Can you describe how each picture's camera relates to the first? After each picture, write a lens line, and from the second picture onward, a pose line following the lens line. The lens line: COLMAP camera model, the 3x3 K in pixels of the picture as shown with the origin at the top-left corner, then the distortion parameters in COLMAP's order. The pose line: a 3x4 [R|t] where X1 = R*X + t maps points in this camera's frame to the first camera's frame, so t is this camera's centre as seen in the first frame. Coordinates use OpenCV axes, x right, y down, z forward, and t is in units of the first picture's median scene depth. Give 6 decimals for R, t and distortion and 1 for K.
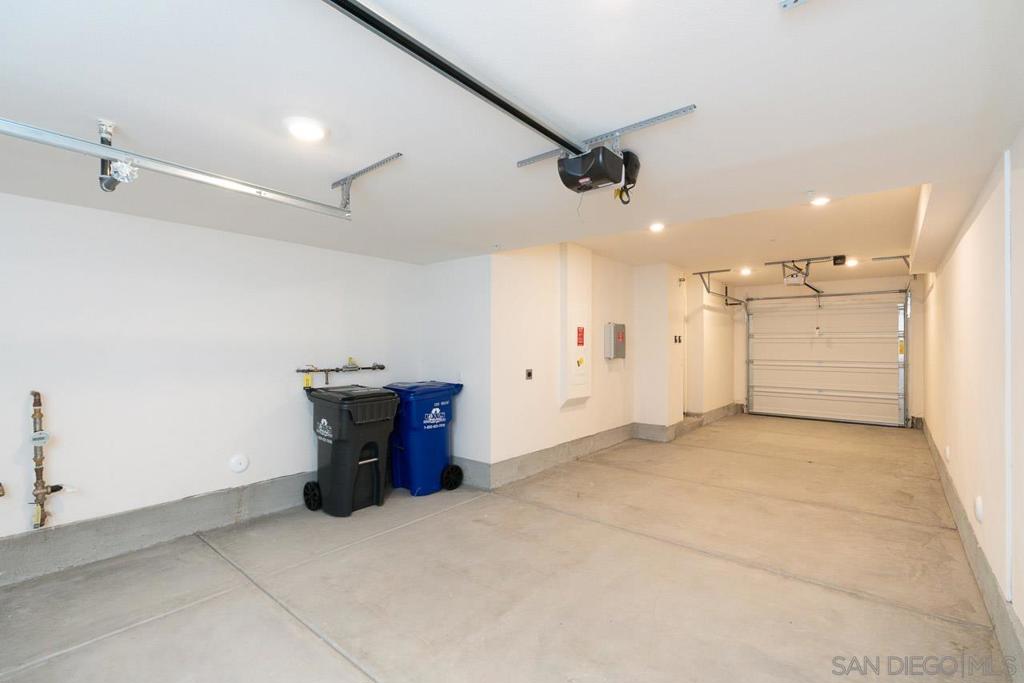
lens RADIAL K [[462.4, 0, 502.9], [0, 462.4, 343.9], [0, 0, 1]] dist [-0.001536, 0.000565]
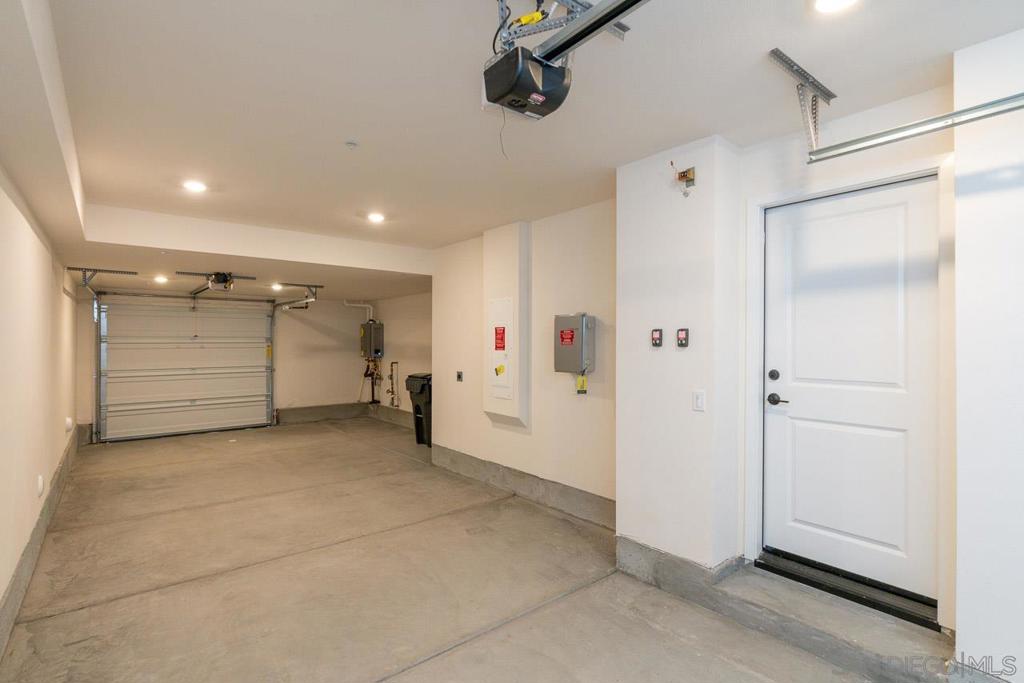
lens RADIAL K [[462.4, 0, 502.9], [0, 462.4, 343.9], [0, 0, 1]] dist [-0.001536, 0.000565]
pose [[-0.168460, -0.003421, -0.985703, 1.082395], [0.000251, 0.999994, -0.003513, -0.004346], [0.985708, -0.000839, -0.168458, 1.285534]]
